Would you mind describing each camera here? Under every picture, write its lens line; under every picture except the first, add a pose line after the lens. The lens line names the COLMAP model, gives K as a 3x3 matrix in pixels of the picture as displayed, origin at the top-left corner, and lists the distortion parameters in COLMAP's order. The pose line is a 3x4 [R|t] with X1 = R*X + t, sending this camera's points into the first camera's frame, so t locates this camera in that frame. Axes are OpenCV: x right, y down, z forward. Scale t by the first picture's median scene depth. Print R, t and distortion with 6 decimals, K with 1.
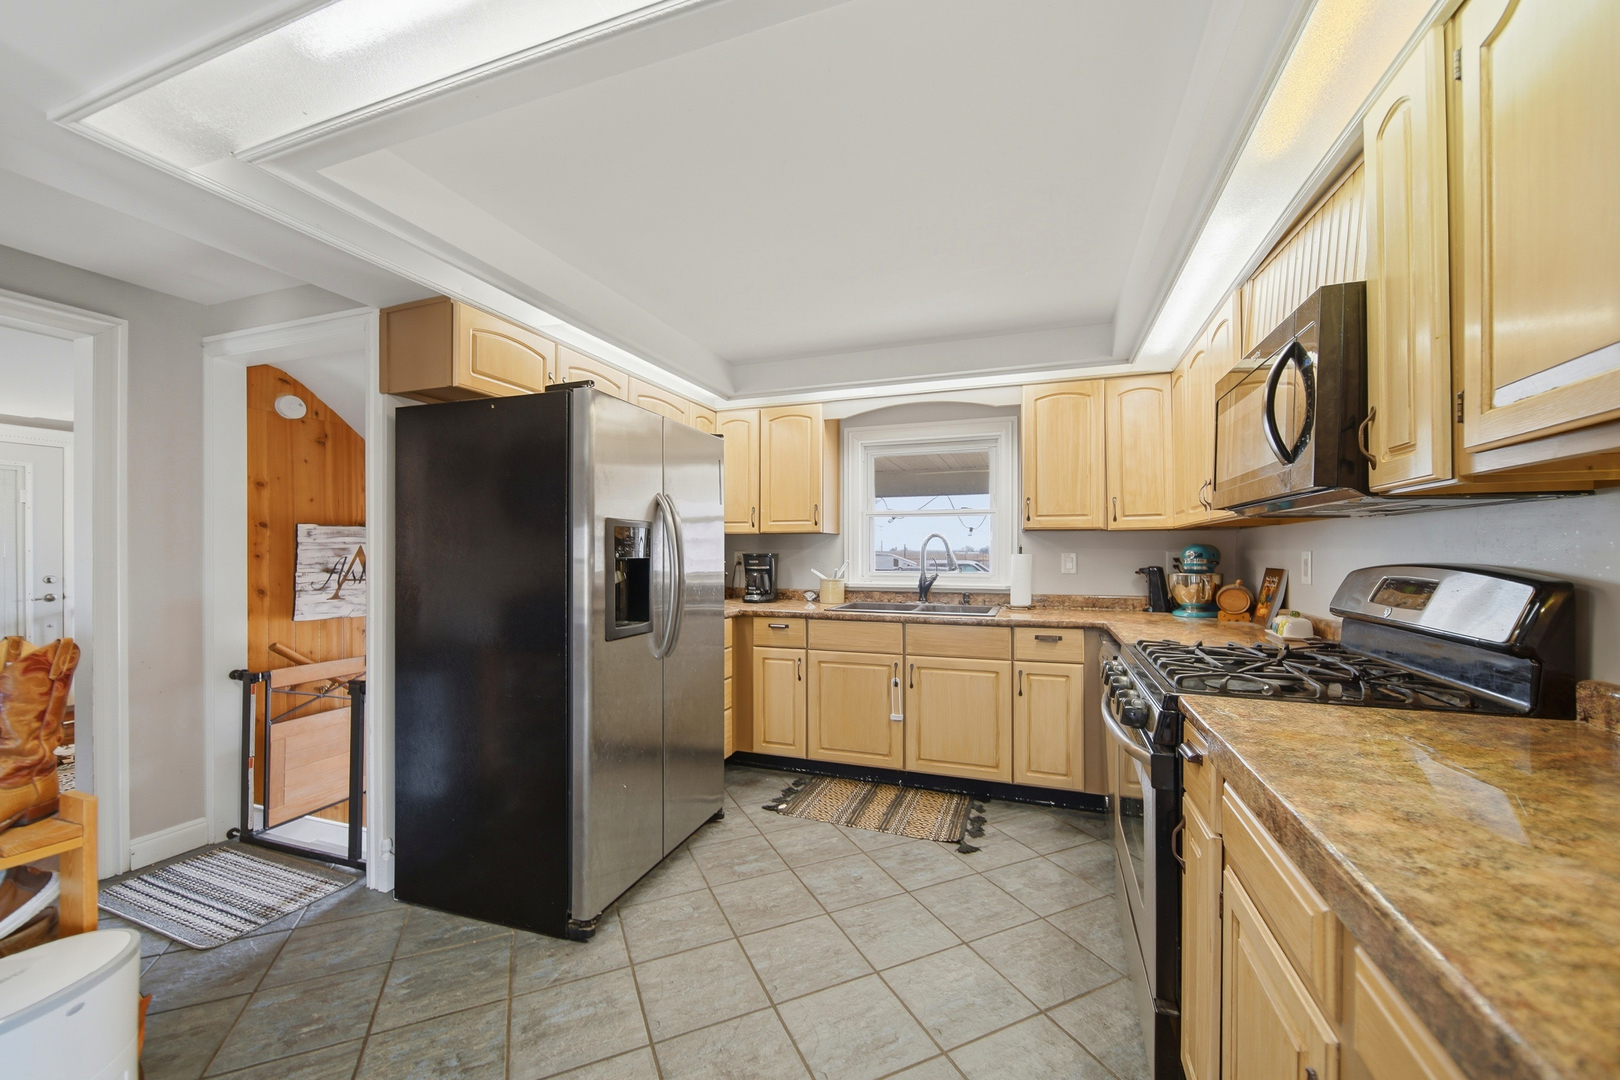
lens RADIAL K [[611.8, 0, 787.7], [0, 611.8, 551.1], [0, 0, 1]] dist [0.000191, 0.000013]
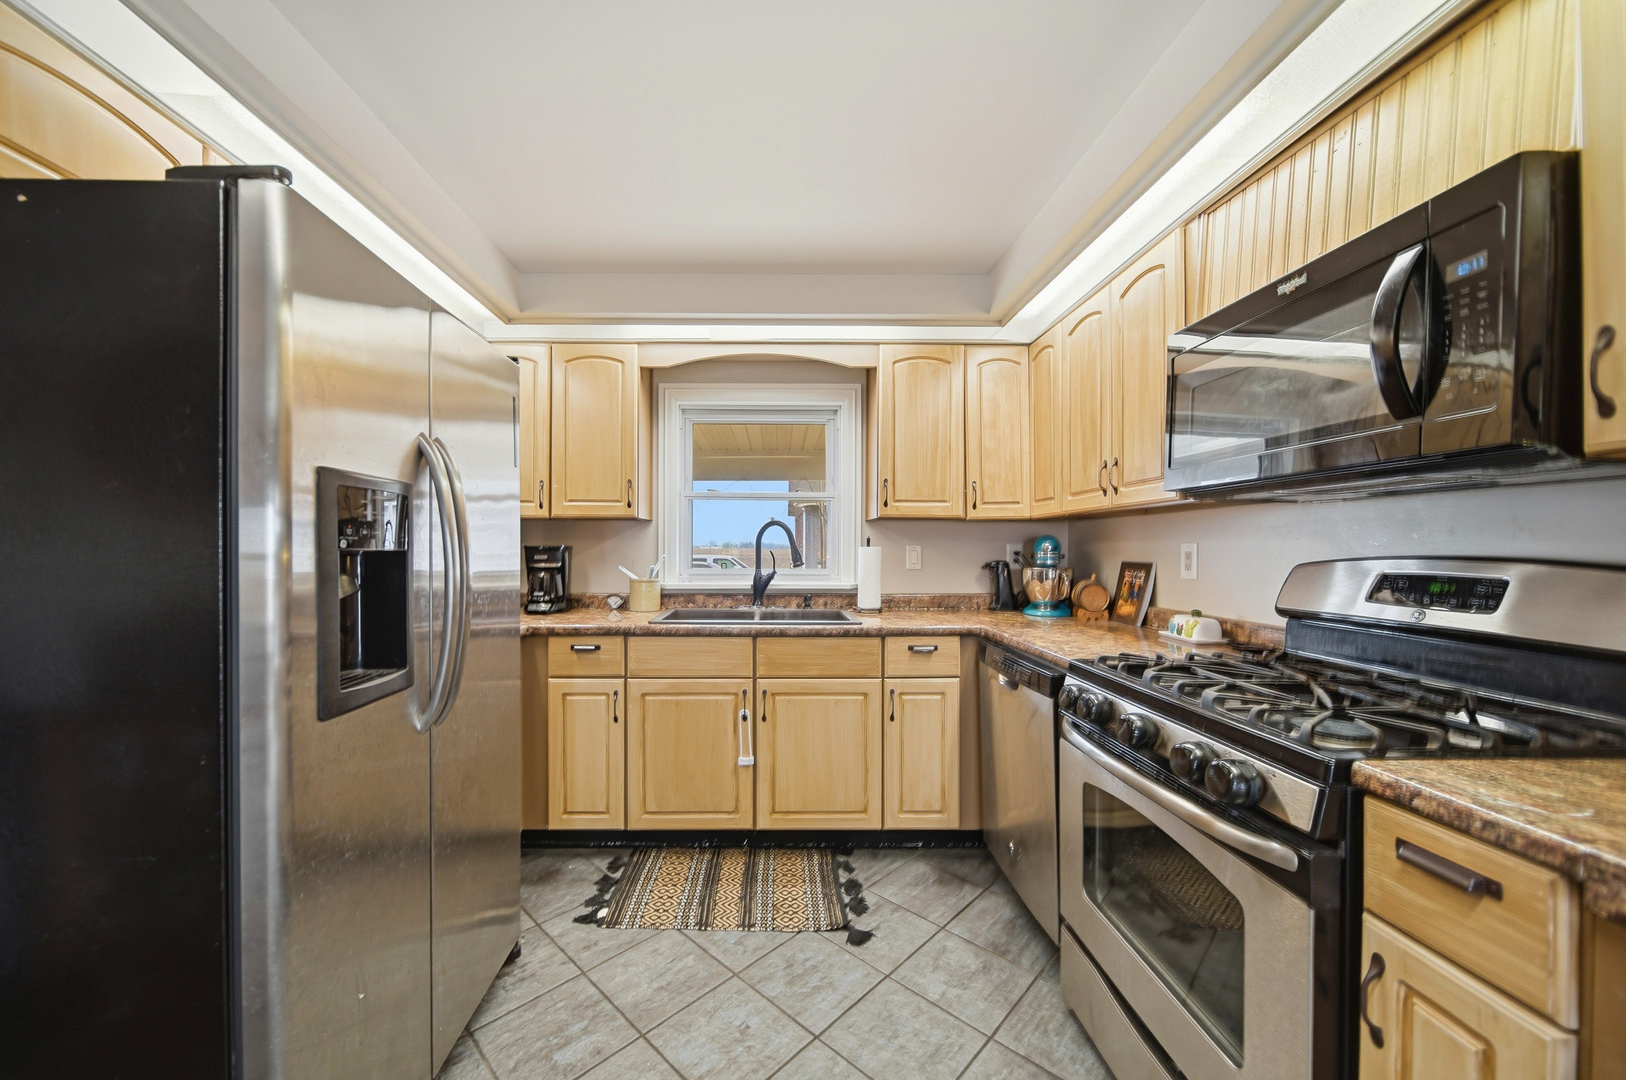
lens RADIAL K [[624.4, 0, 710.8], [0, 624.4, 548.8], [0, 0, 1]] dist [-0.003337, -0.000087]
pose [[0.956257, -0.000155, 0.292527, -0.089620], [-0.001030, 0.999992, 0.003897, 0.005077], [-0.292525, -0.004028, 0.956249, 0.271966]]
